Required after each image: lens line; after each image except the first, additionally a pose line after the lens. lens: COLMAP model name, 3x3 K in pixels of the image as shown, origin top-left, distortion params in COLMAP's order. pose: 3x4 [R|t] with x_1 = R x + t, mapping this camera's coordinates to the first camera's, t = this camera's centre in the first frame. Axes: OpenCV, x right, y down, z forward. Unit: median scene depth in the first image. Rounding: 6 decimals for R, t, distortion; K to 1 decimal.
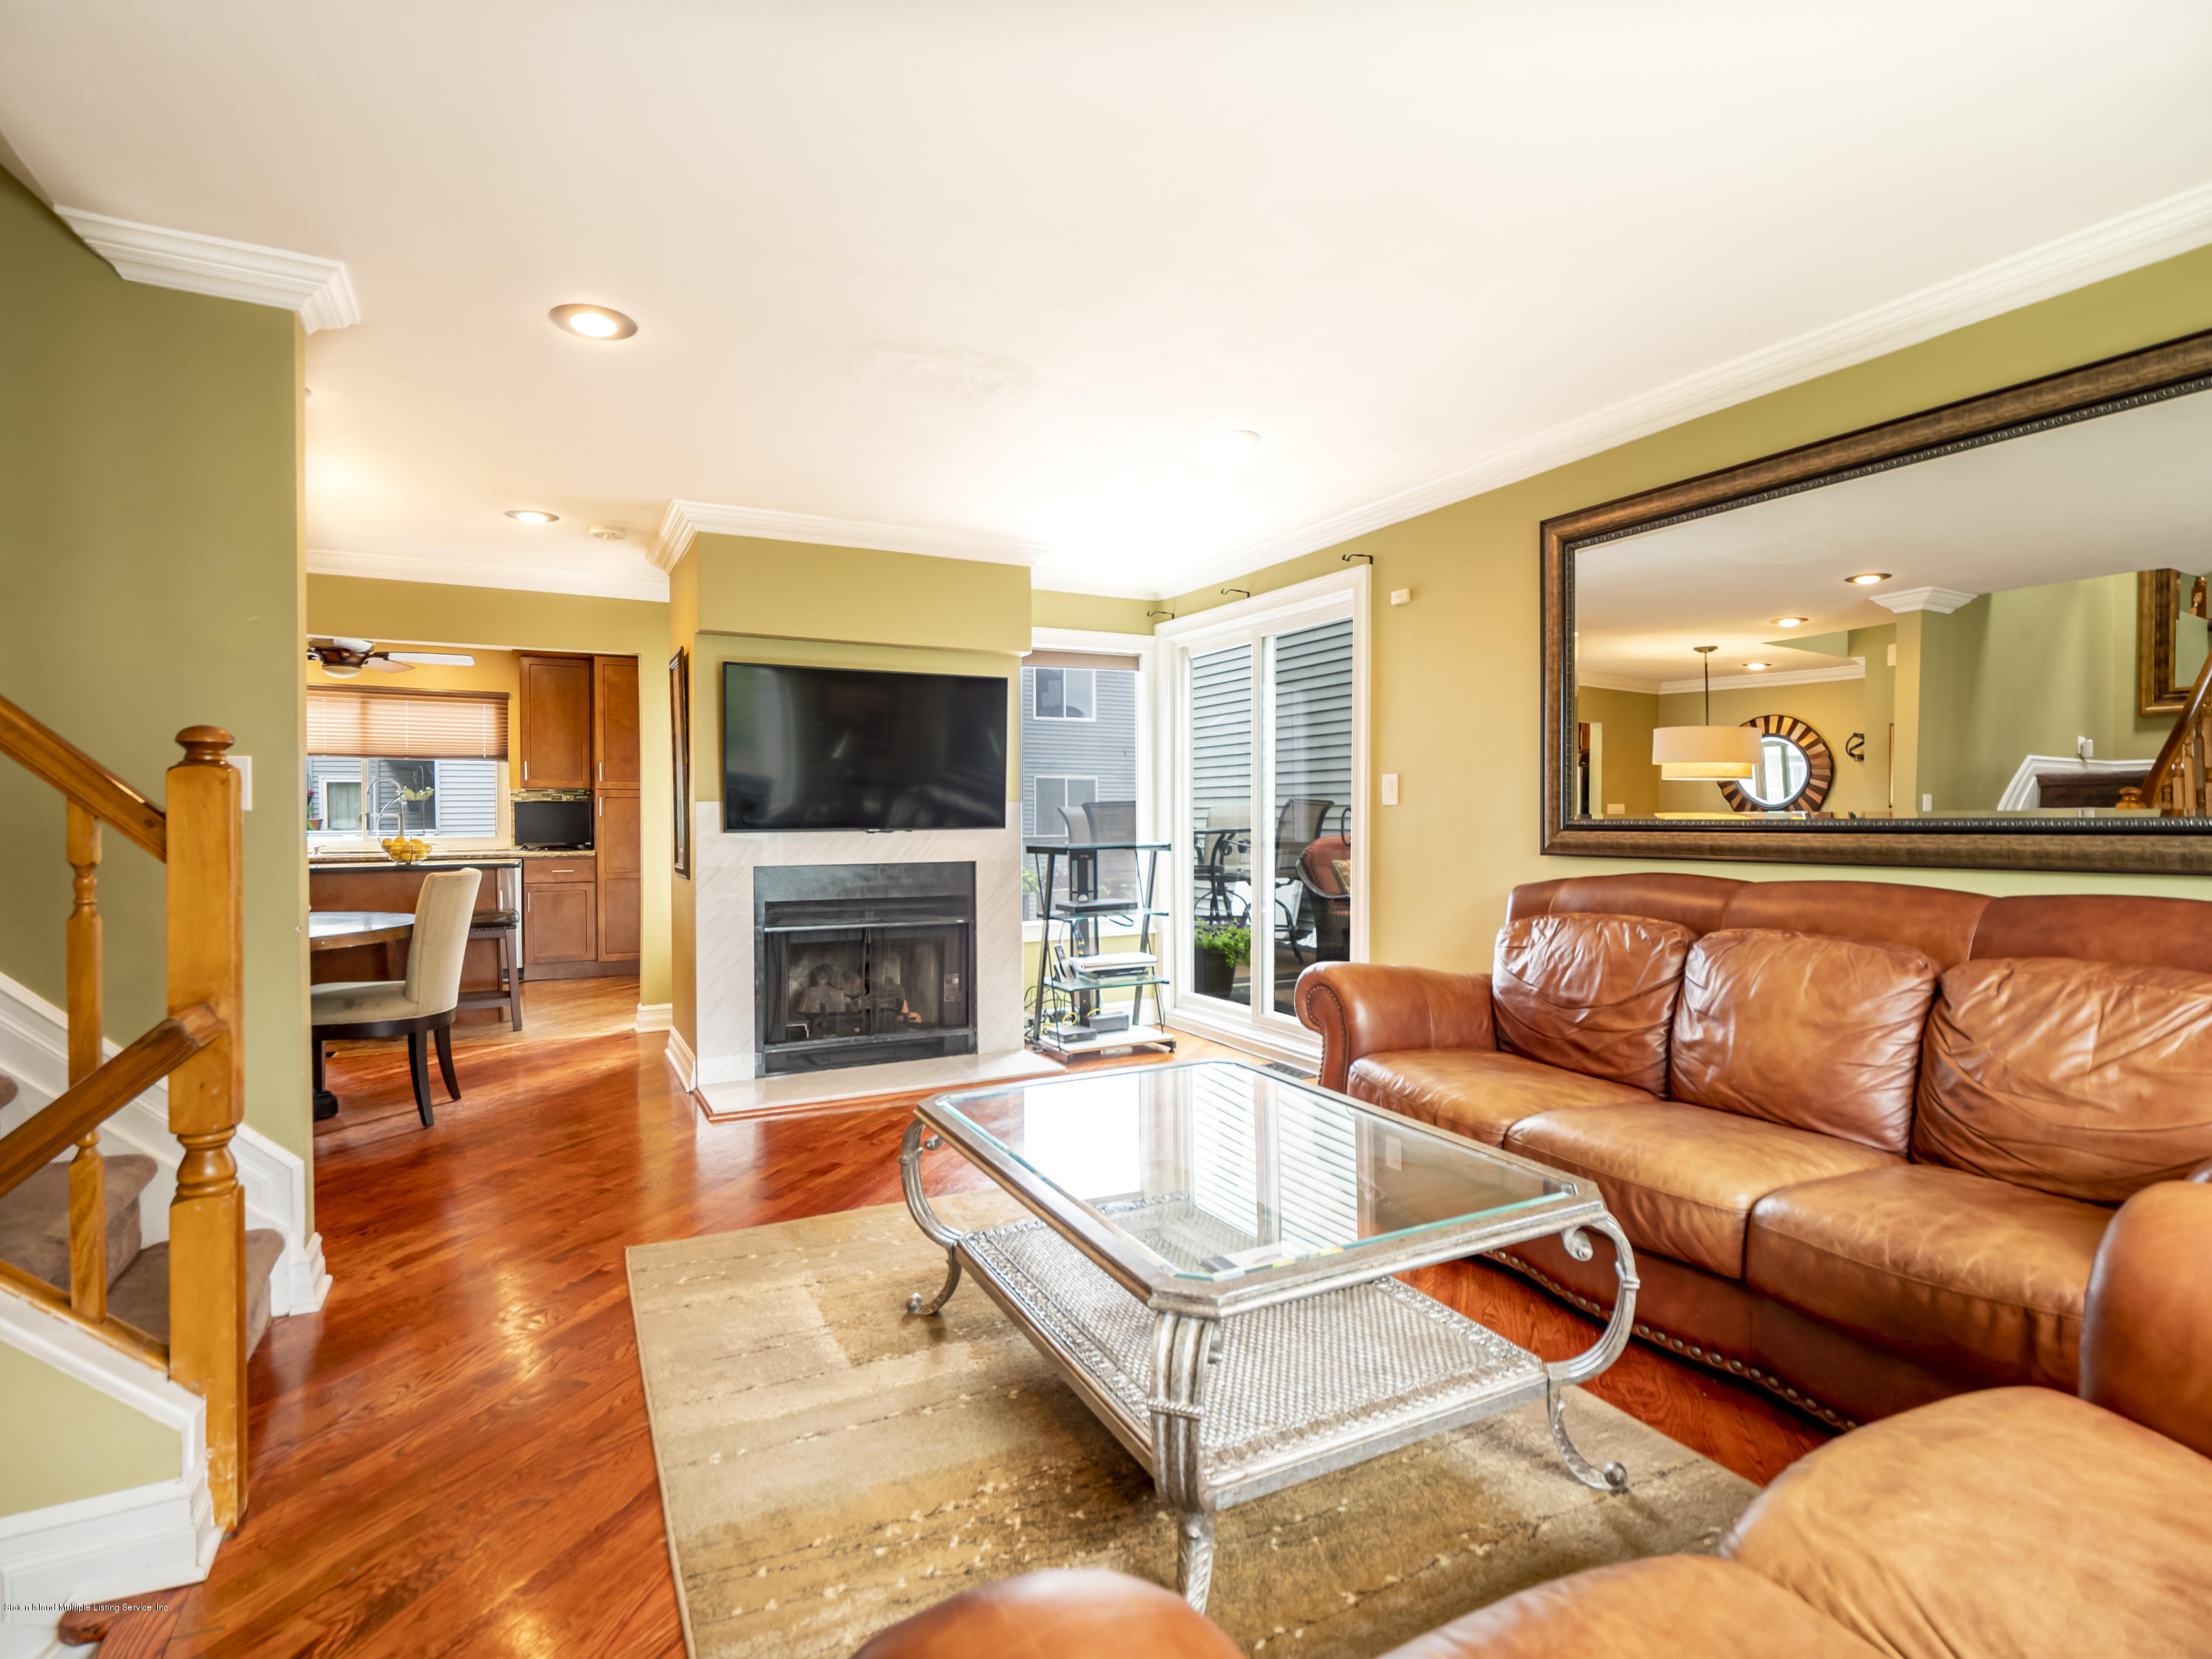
lens RADIAL K [[1127.6, 0, 1115.7], [0, 1127.6, 824.1], [0, 0, 1]] dist [-0.016218, 0.000131]
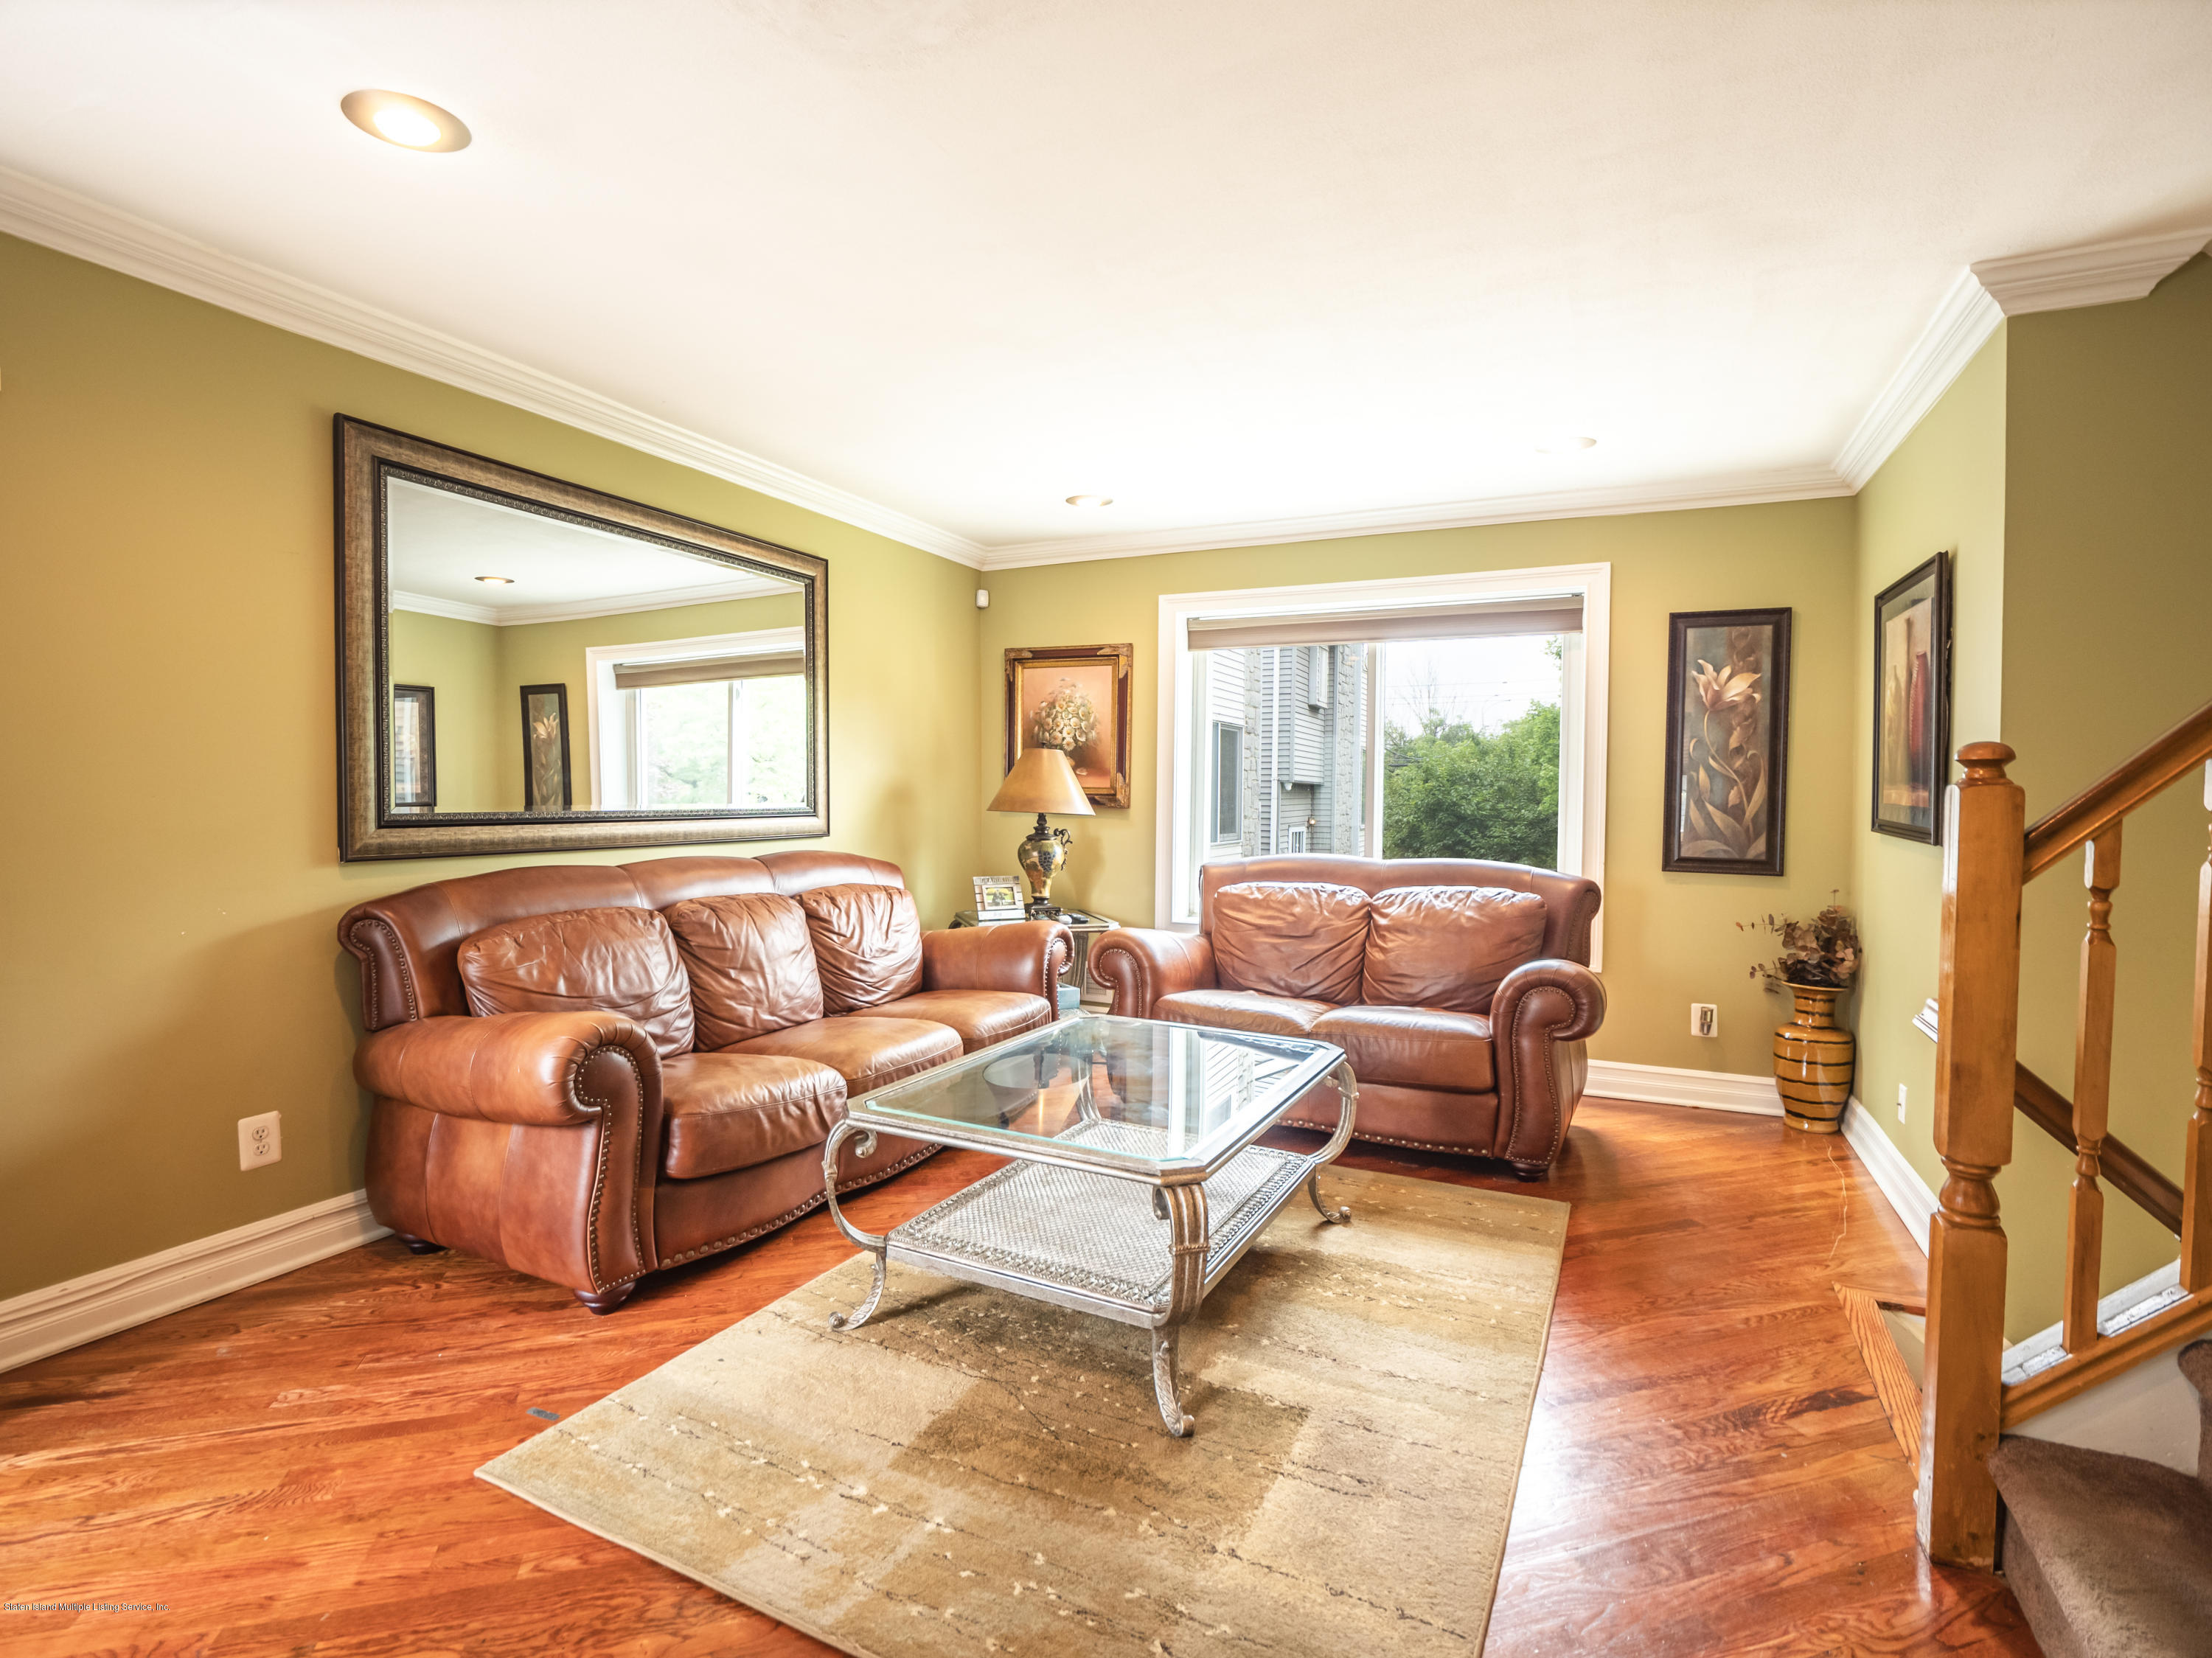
lens RADIAL K [[1120.9, 0, 1106.0], [0, 1120.9, 829.0], [0, 0, 1]] dist [-0.012748, -0.001430]
pose [[-0.607921, -0.028753, 0.793476, -0.238267], [-0.004829, 0.999459, 0.032518, -0.009550], [-0.793983, 0.015937, -0.607732, 0.471402]]
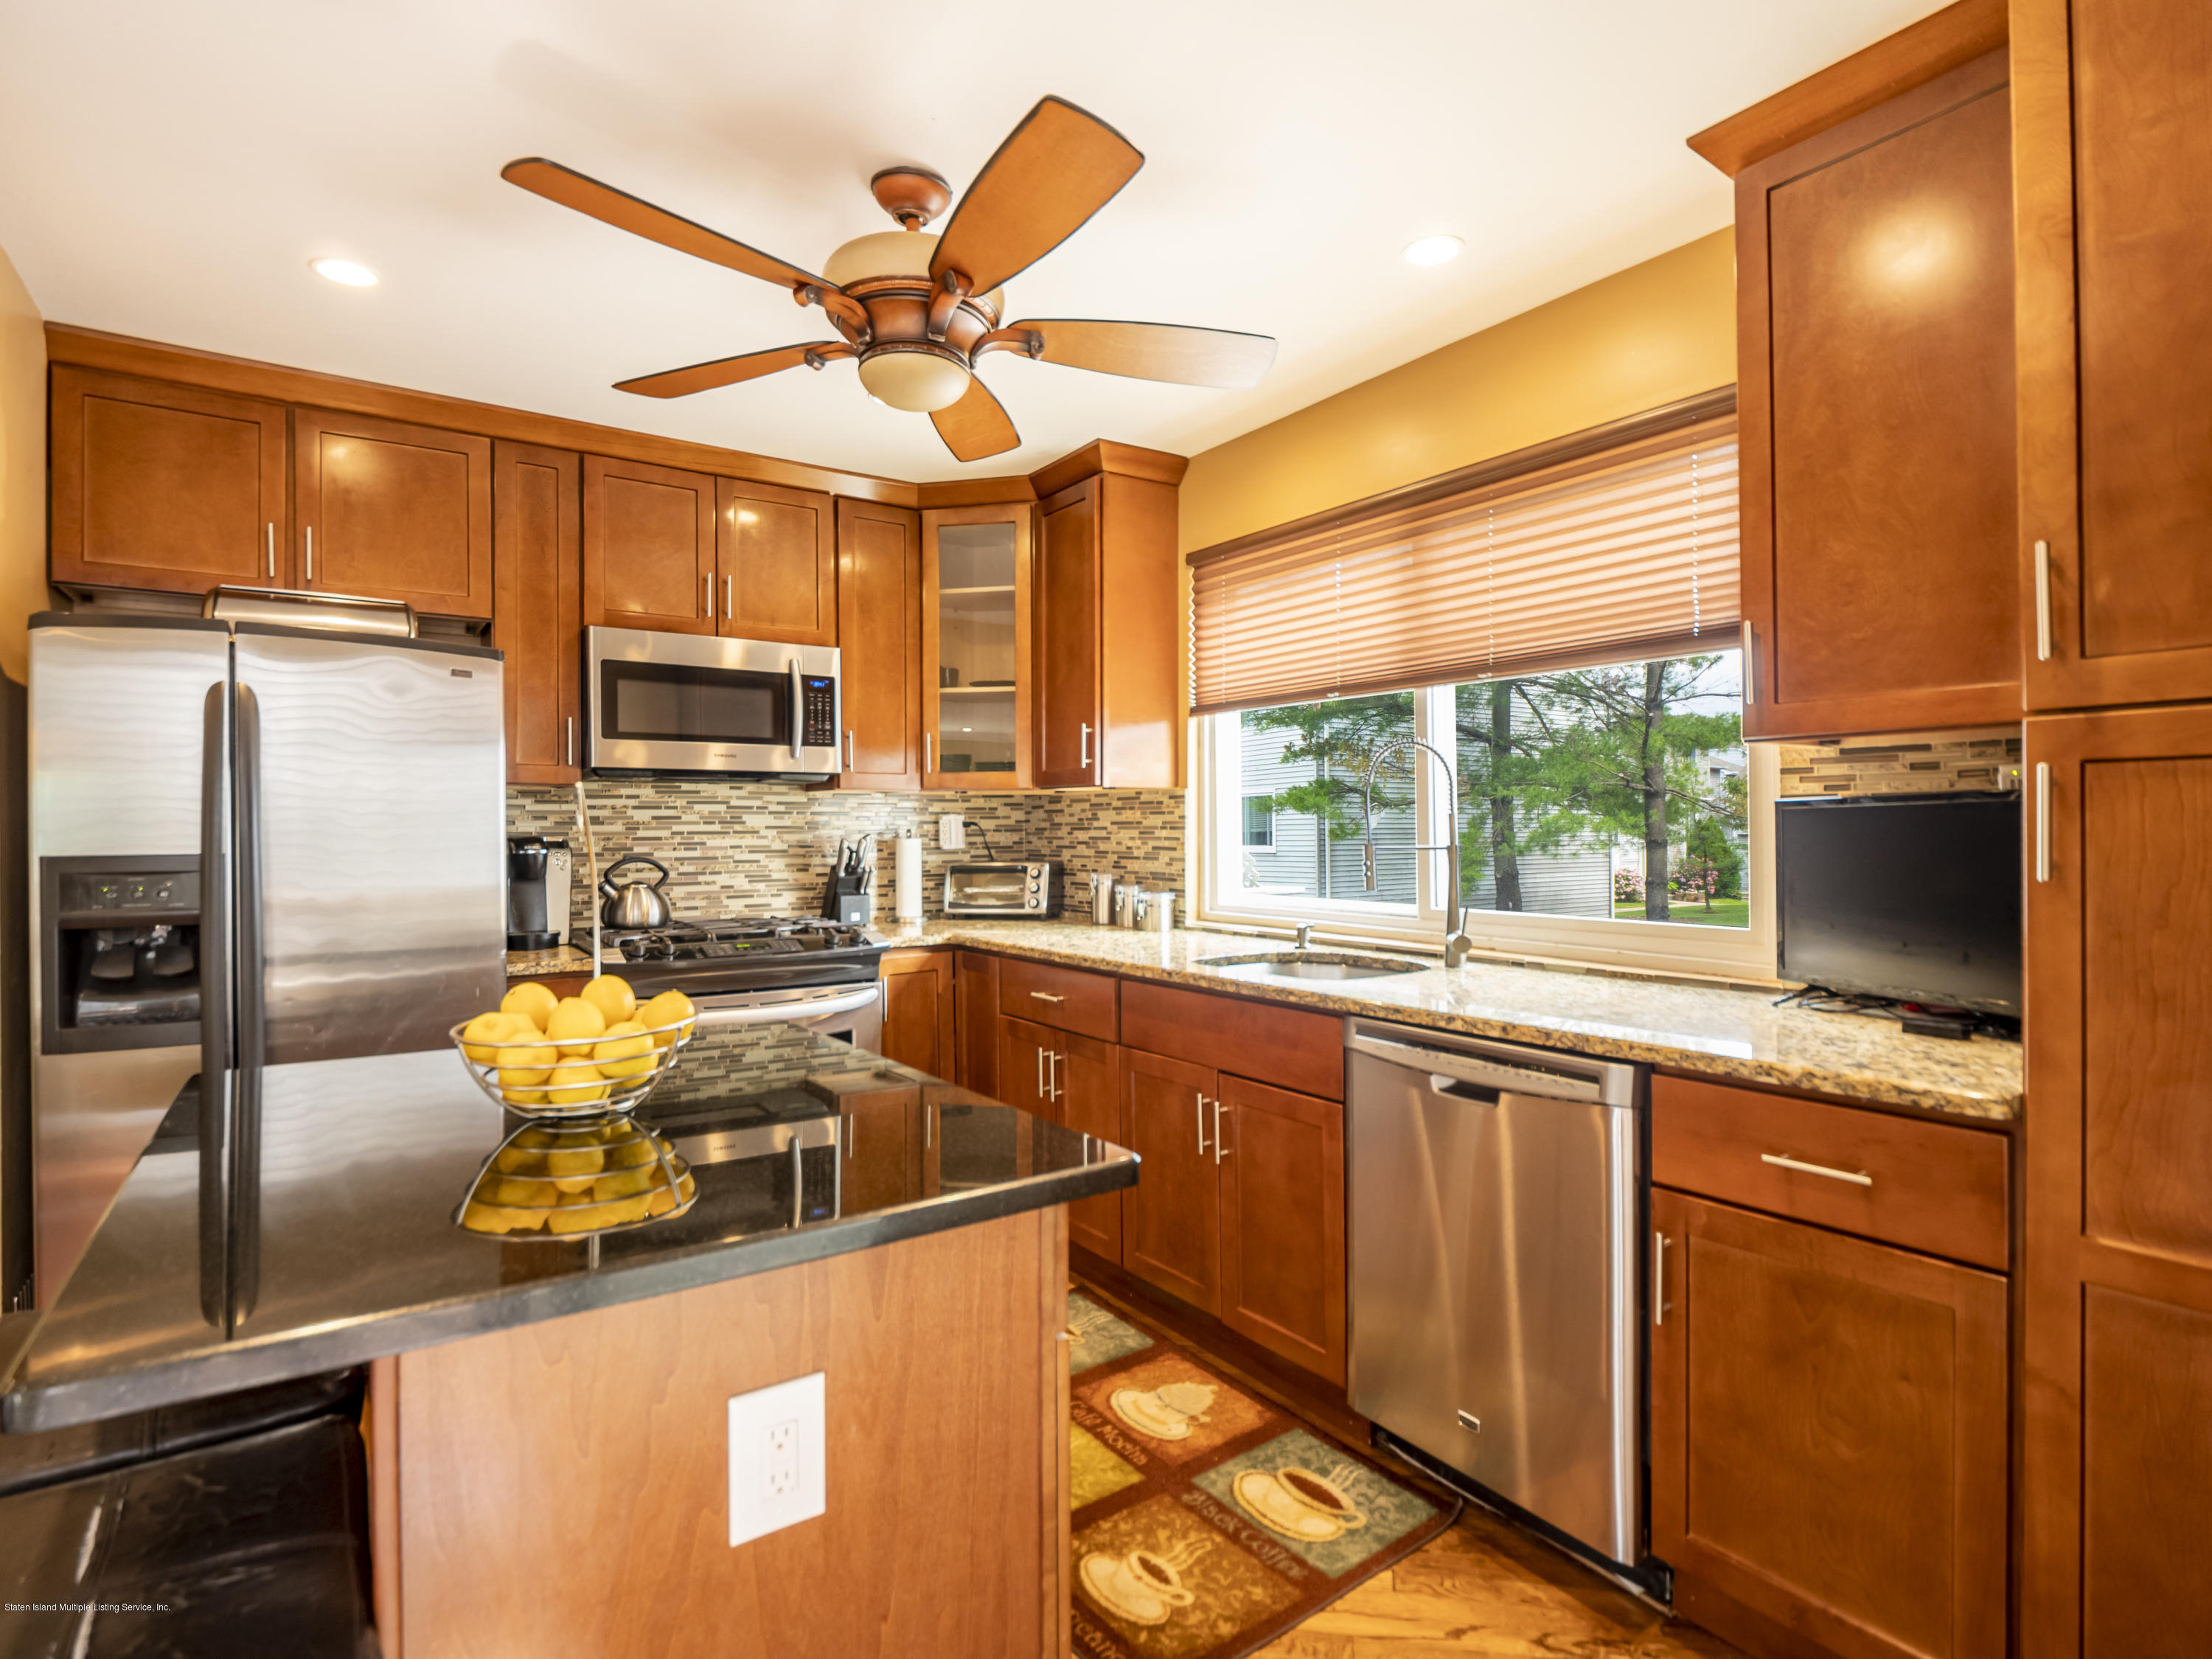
lens RADIAL K [[1154.5, 0, 1106.0], [0, 1154.5, 829.5], [0, 0, 1]] dist [-0.003158, -0.000401]
pose [[0.131874, 0.002551, -0.991263, -0.313185], [0.000610, 0.999996, 0.002655, -0.014745], [0.991266, -0.000955, 0.131872, 0.844127]]
